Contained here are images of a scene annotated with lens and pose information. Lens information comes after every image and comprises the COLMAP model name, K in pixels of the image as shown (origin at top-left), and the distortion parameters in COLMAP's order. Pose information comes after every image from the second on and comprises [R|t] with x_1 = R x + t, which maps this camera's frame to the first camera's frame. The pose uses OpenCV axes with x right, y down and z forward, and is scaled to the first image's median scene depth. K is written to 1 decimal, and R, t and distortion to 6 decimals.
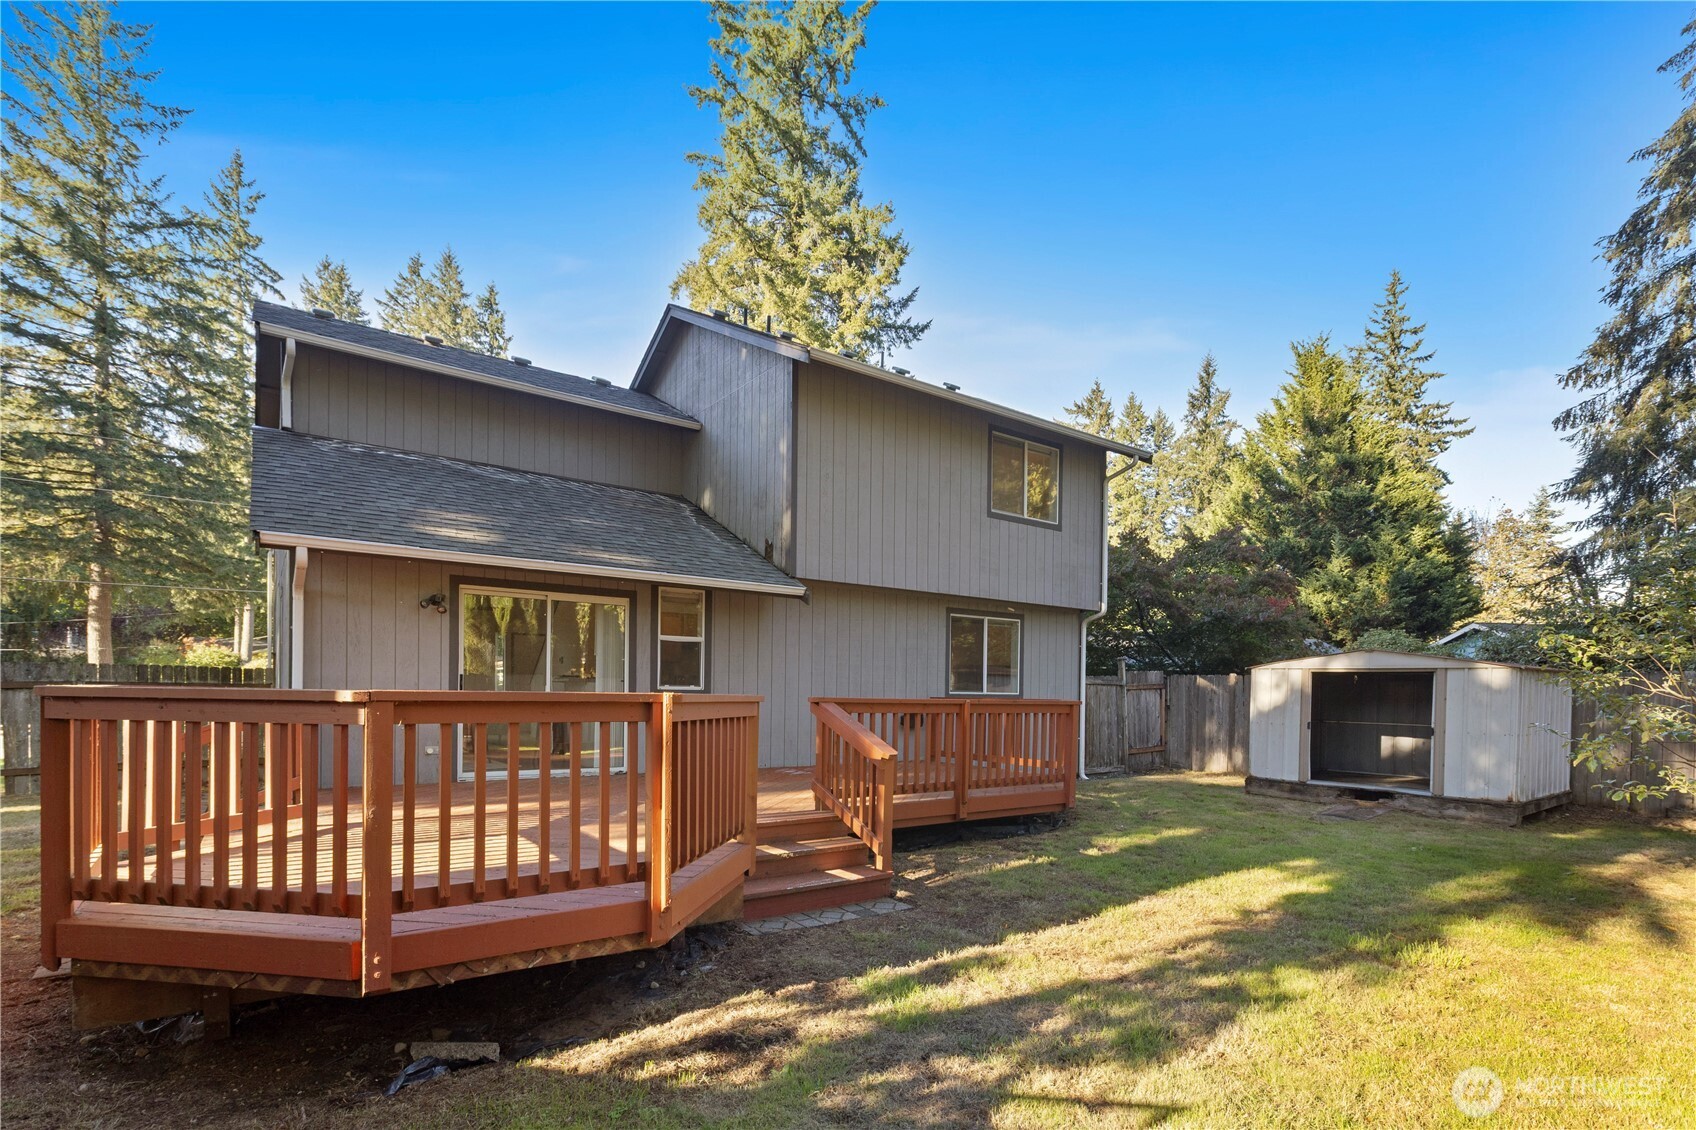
lens RADIAL K [[808.8, 0, 845.0], [0, 808.8, 677.2], [0, 0, 1]] dist [-0.001508, 0.000119]
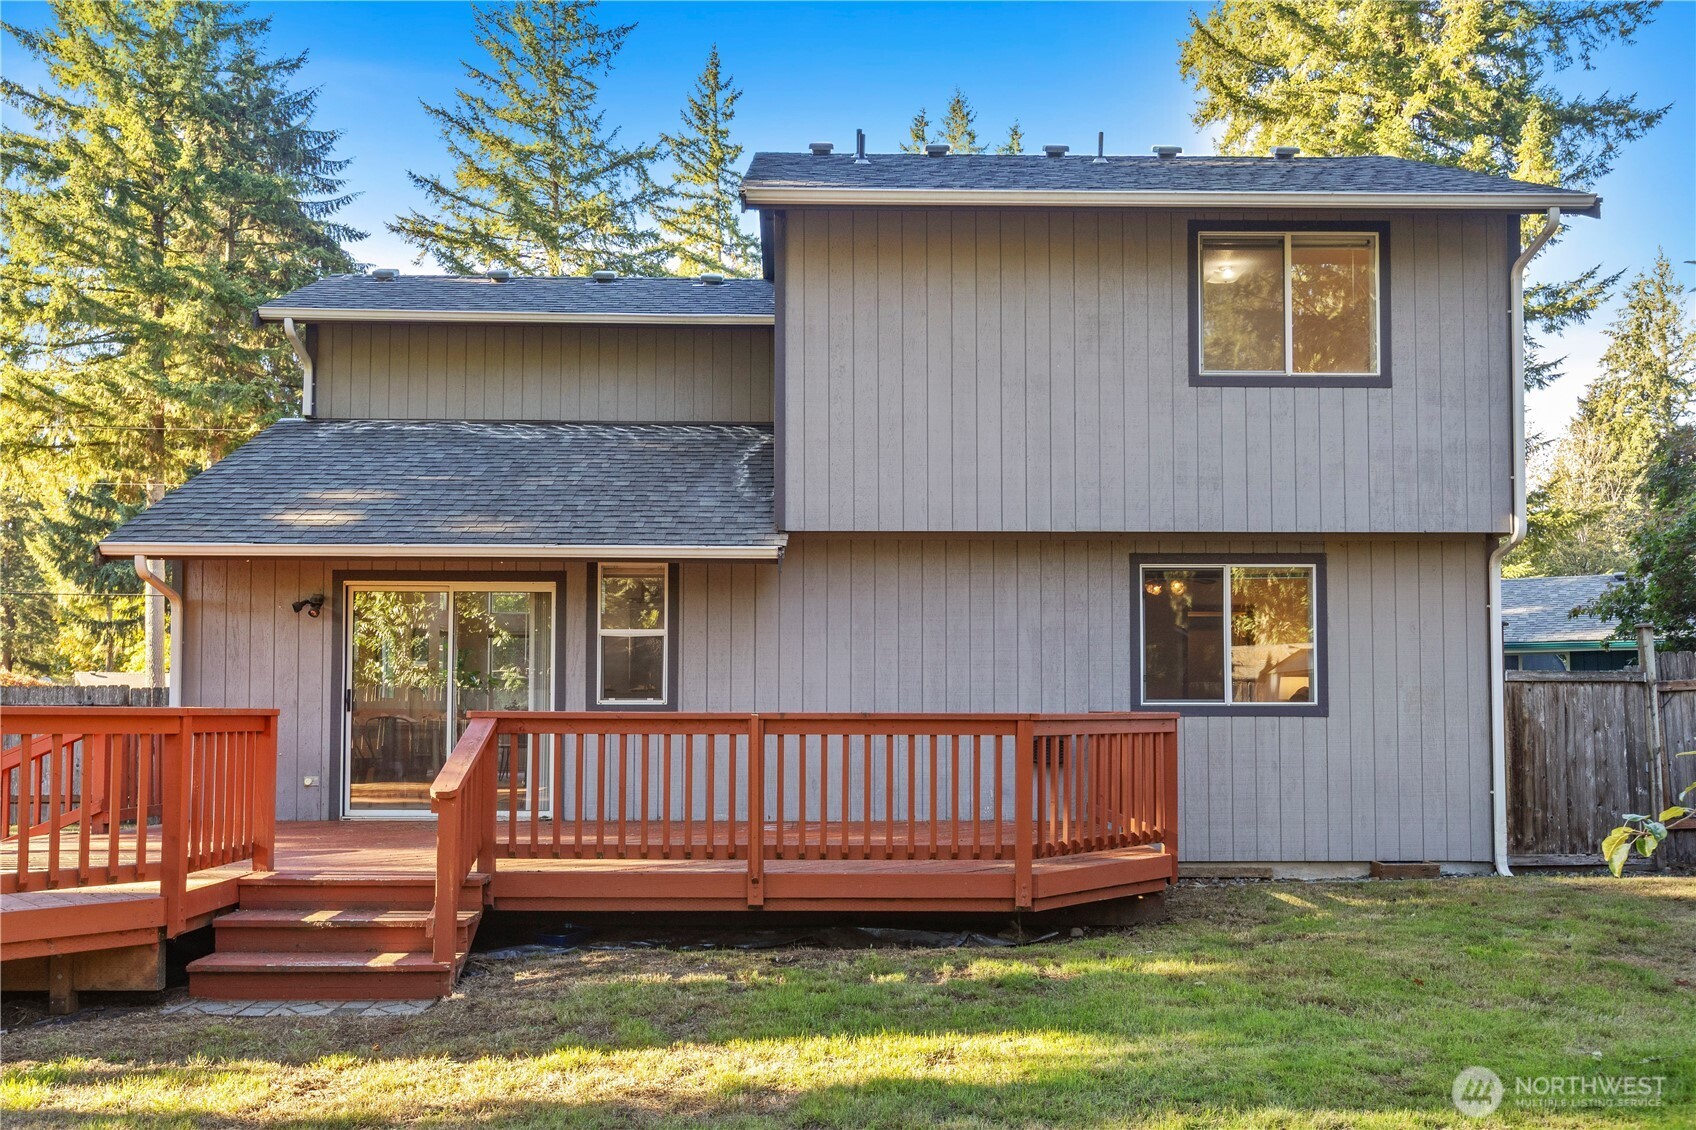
lens RADIAL K [[1280.8, 0, 848.8], [0, 1280.8, 645.7], [0, 0, 1]] dist [0.004021, -0.001673]
pose [[0.823214, -0.037706, -0.566478, 0.413818], [0.020581, 0.999118, -0.036595, 0.006139], [0.567358, 0.018467, 0.823264, 0.128795]]
